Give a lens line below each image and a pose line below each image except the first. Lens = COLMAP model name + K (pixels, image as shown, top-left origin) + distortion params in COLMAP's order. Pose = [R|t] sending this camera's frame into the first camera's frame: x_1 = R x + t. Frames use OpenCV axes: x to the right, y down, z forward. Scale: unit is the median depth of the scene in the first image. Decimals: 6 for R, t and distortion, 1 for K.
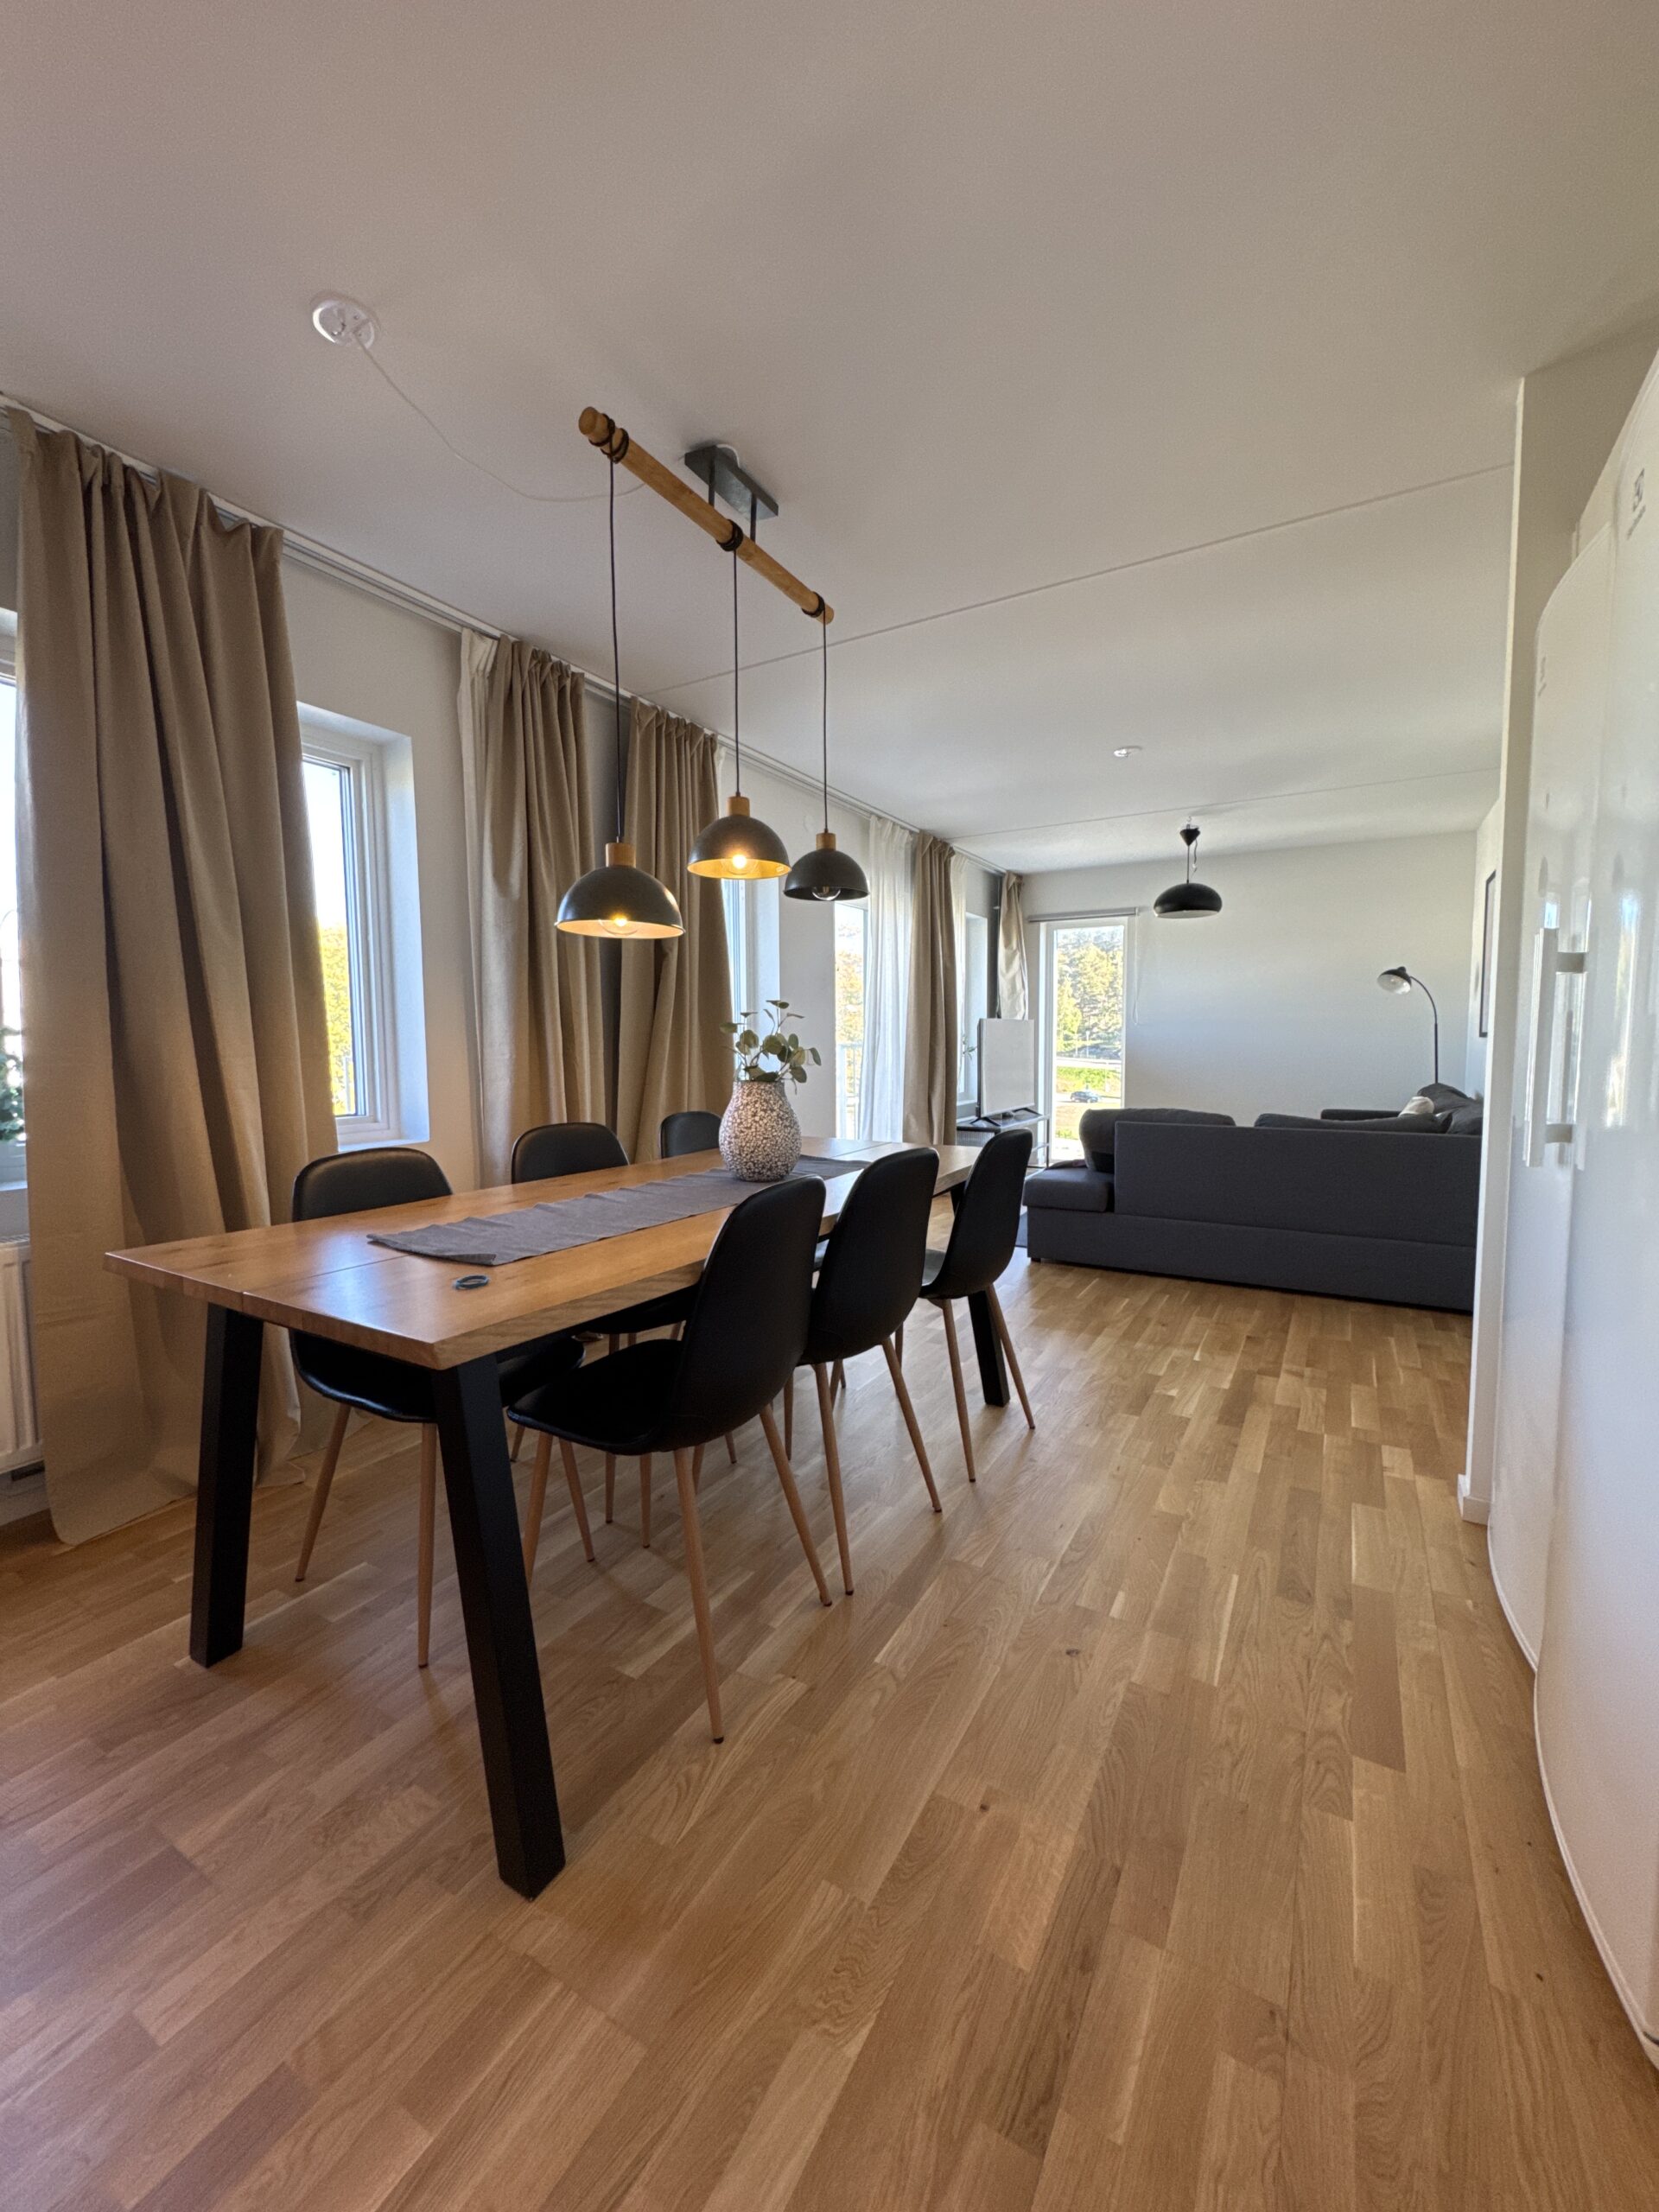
lens RADIAL K [[879.8, 0, 828.2], [0, 879.8, 1101.7], [0, 0, 1]] dist [-0.002947, 0.000600]
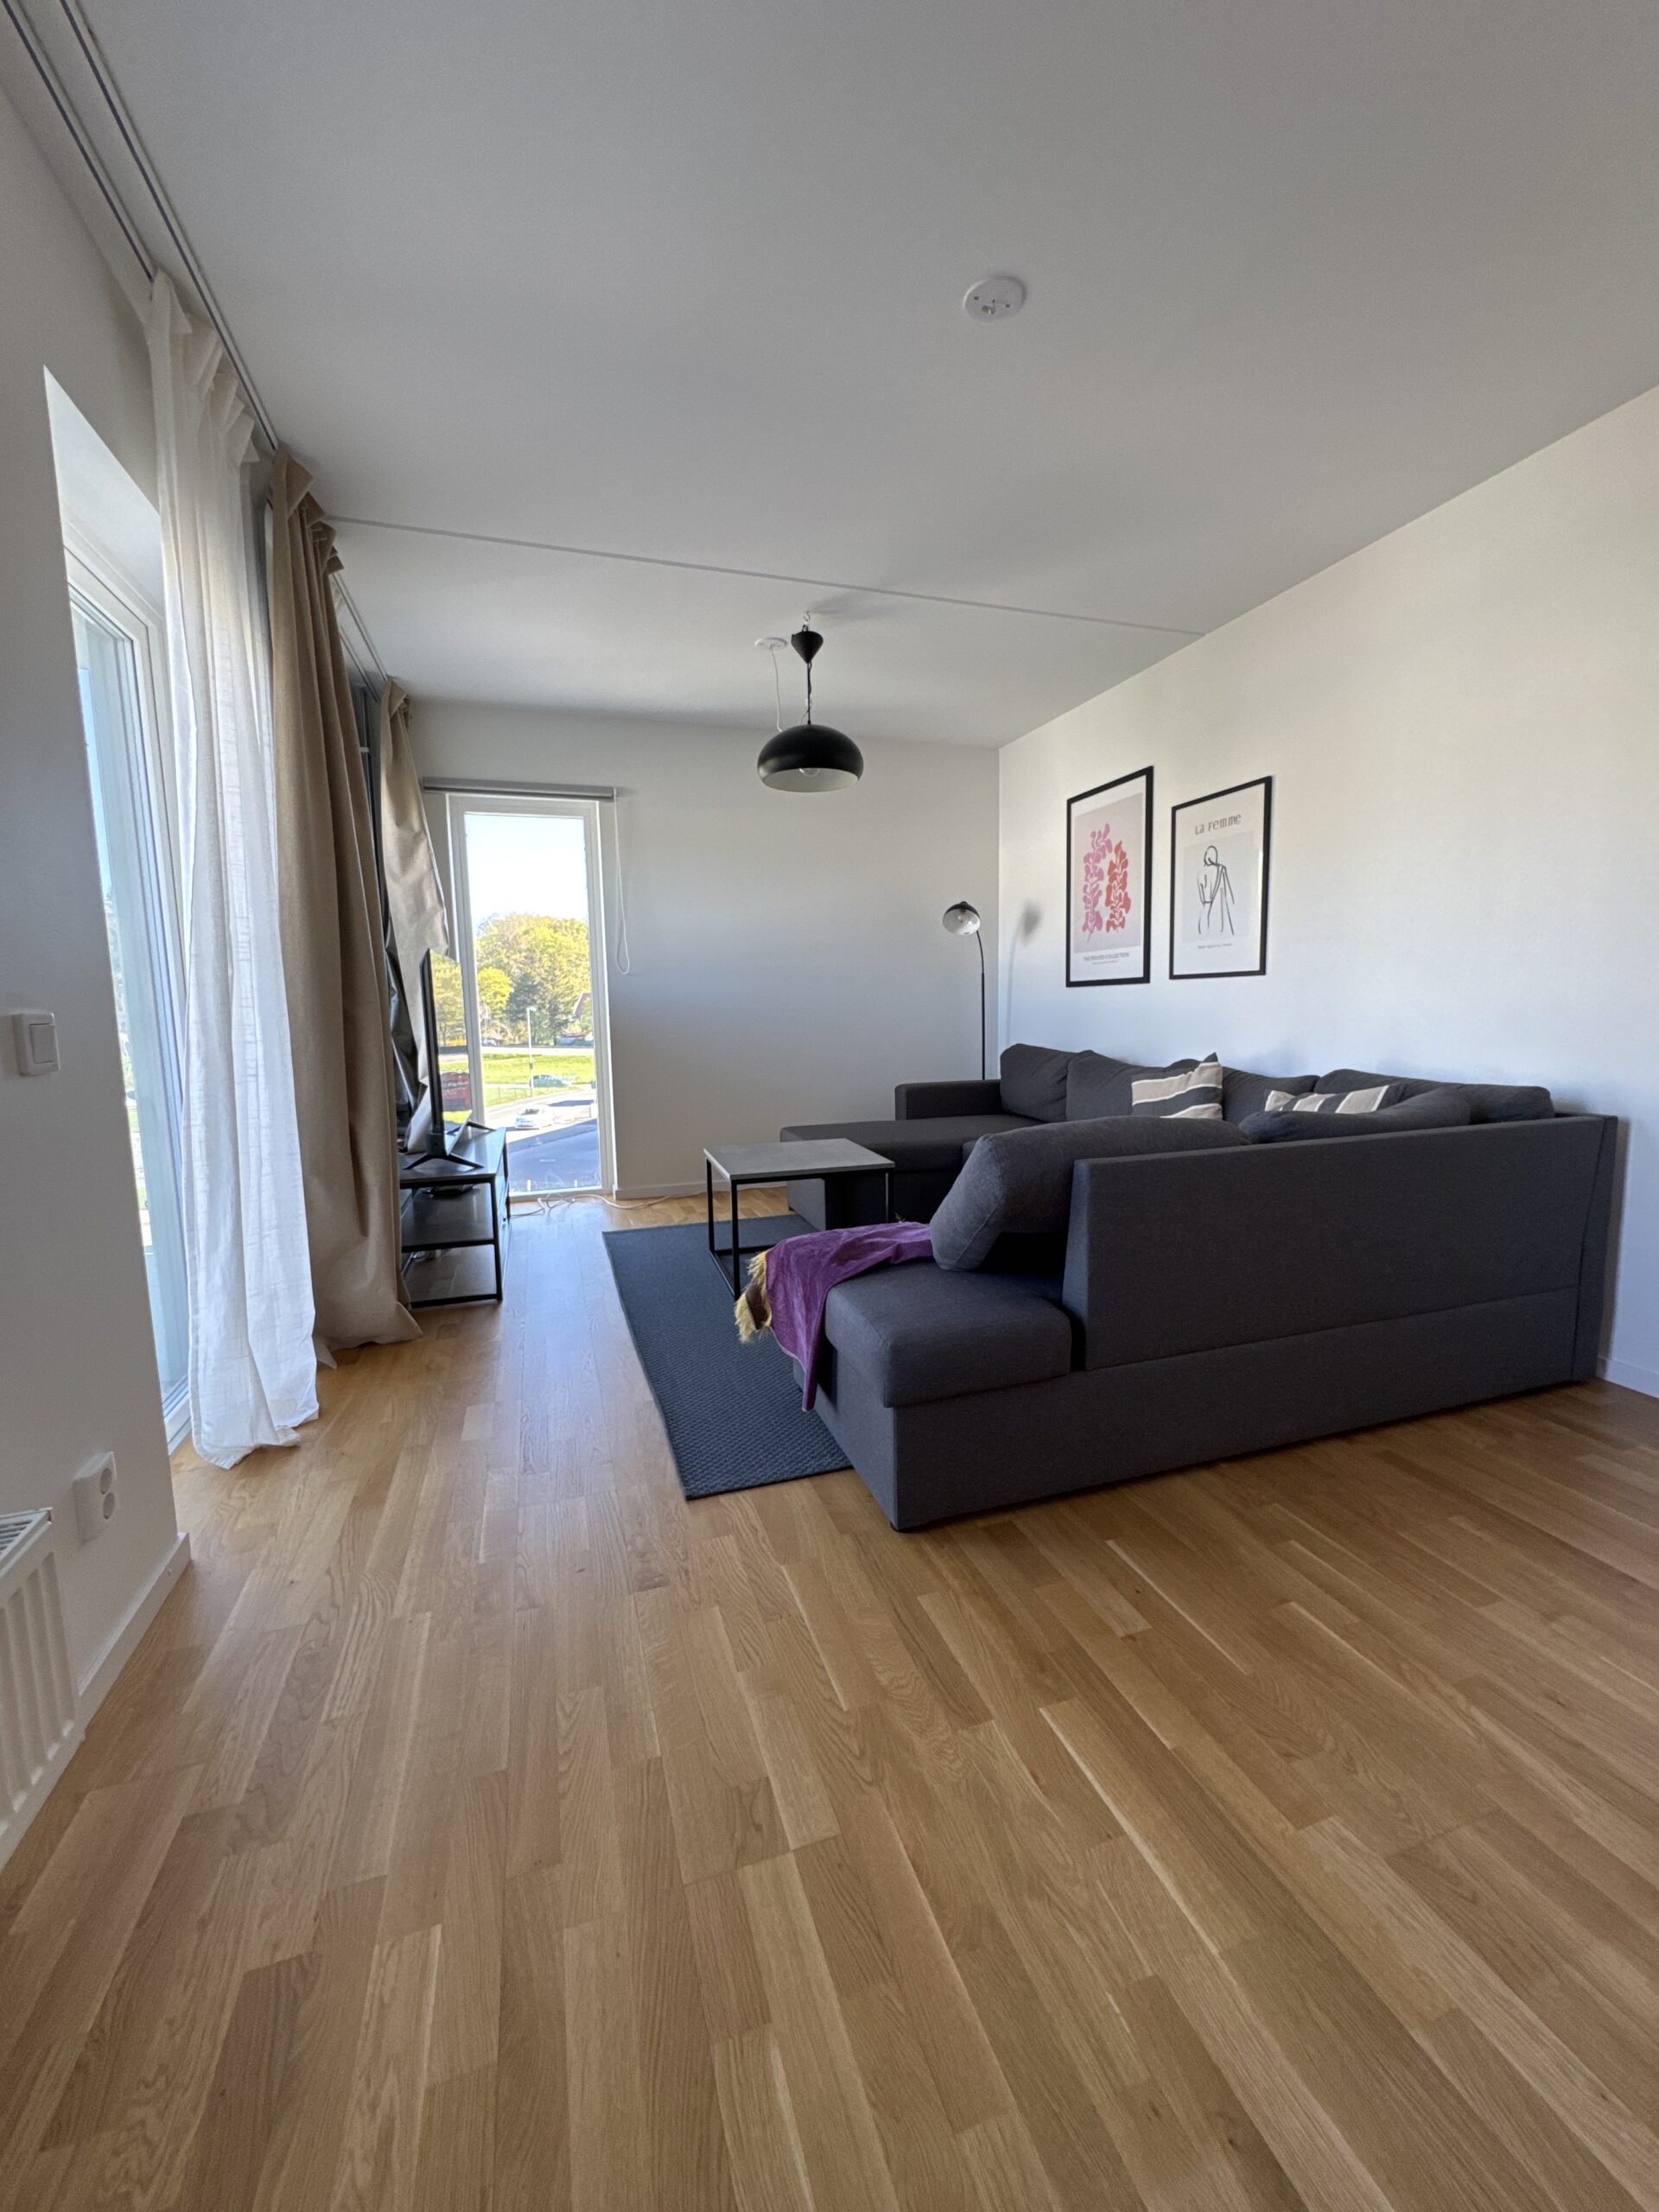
lens RADIAL K [[879.8, 0, 830.6], [0, 879.8, 1095.1], [0, 0, 1]] dist [-0.002947, 0.000600]
pose [[0.654988, -0.088663, 0.750420, -0.088342], [0.071221, 0.995915, 0.055505, -0.051538], [-0.752275, 0.017091, 0.658627, 0.991696]]
